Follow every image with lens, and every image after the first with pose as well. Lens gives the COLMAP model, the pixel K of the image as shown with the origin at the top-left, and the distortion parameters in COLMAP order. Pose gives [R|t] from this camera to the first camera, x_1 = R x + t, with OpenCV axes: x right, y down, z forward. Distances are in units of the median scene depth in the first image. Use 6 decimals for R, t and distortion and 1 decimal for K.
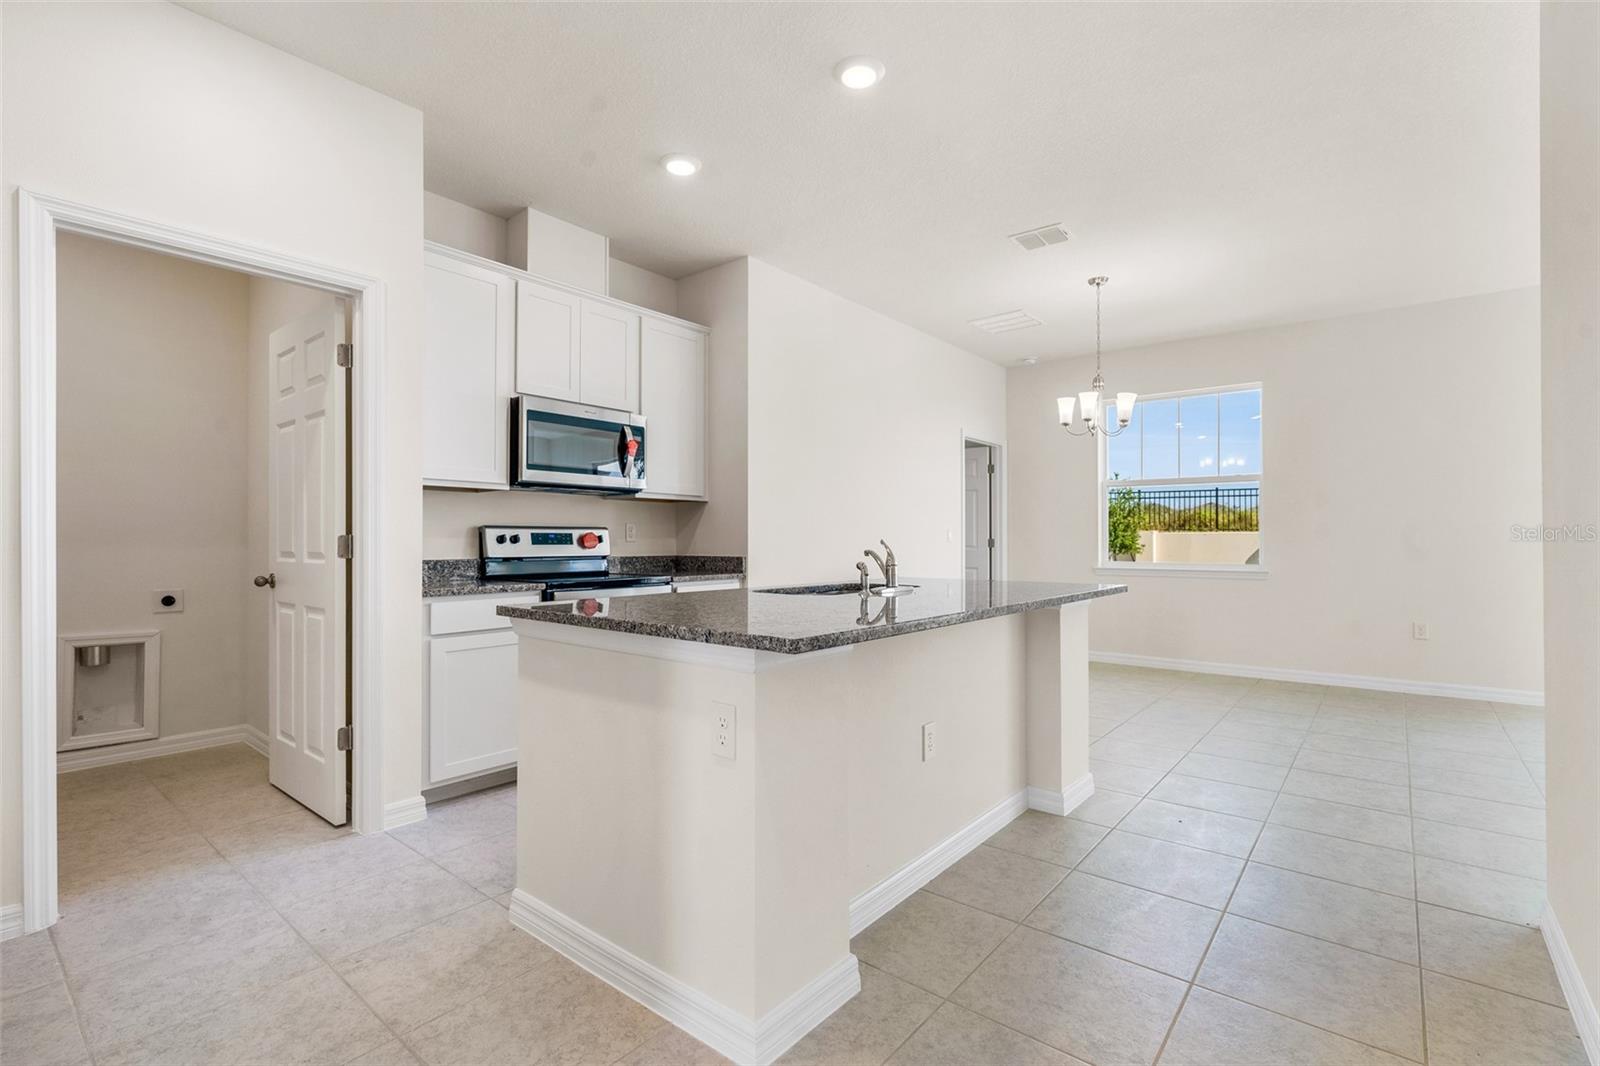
lens RADIAL K [[726.4, 0, 803.5], [0, 726.4, 536.1], [0, 0, 1]] dist [-0.003168, 0.000840]
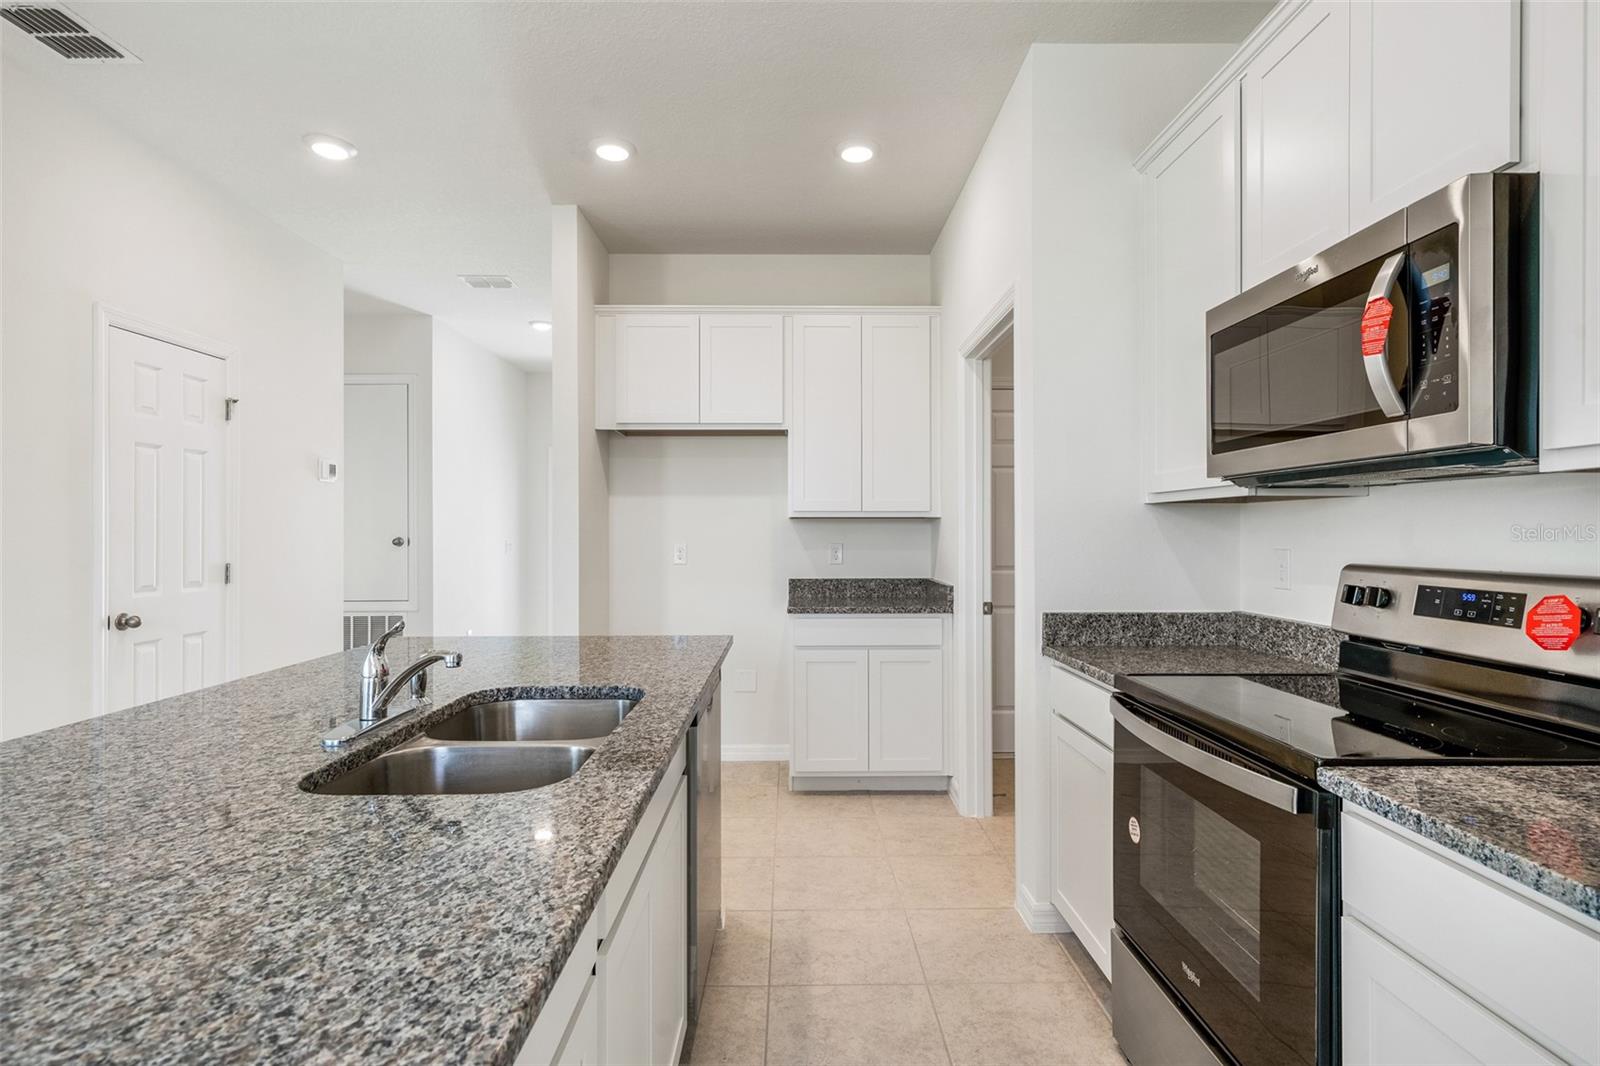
lens RADIAL K [[793.3, 0, 803.0], [0, 793.3, 533.0], [0, 0, 1]] dist [0.002639, 0.001404]
pose [[-0.765252, 0.001609, -0.643728, 0.175070], [0.006054, 0.999971, -0.004697, -0.034207], [0.643702, -0.007492, -0.765240, 1.141346]]
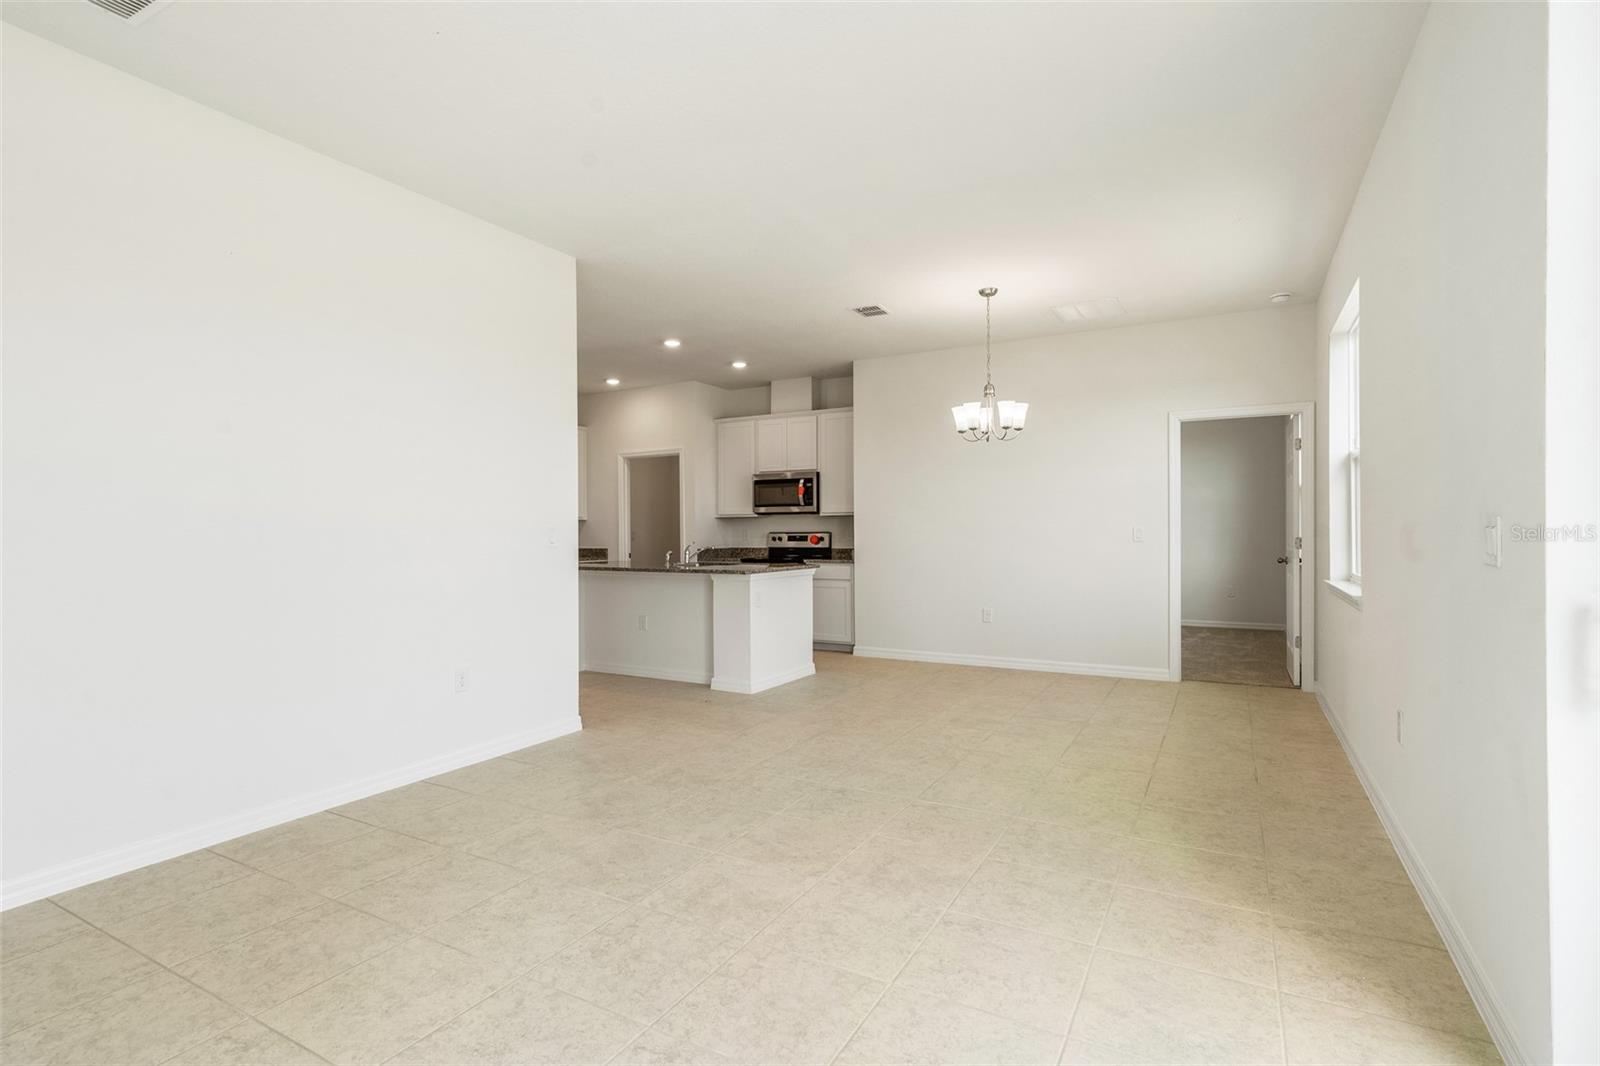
lens RADIAL K [[770.2, 0, 800.0], [0, 770.2, 533.0], [0, 0, 1]] dist [0.000161, 0.001333]
pose [[0.171222, -0.000187, -0.985232, 1.797706], [0.011282, 0.999935, 0.001771, -0.015411], [0.985168, -0.011418, 0.171213, 0.677211]]
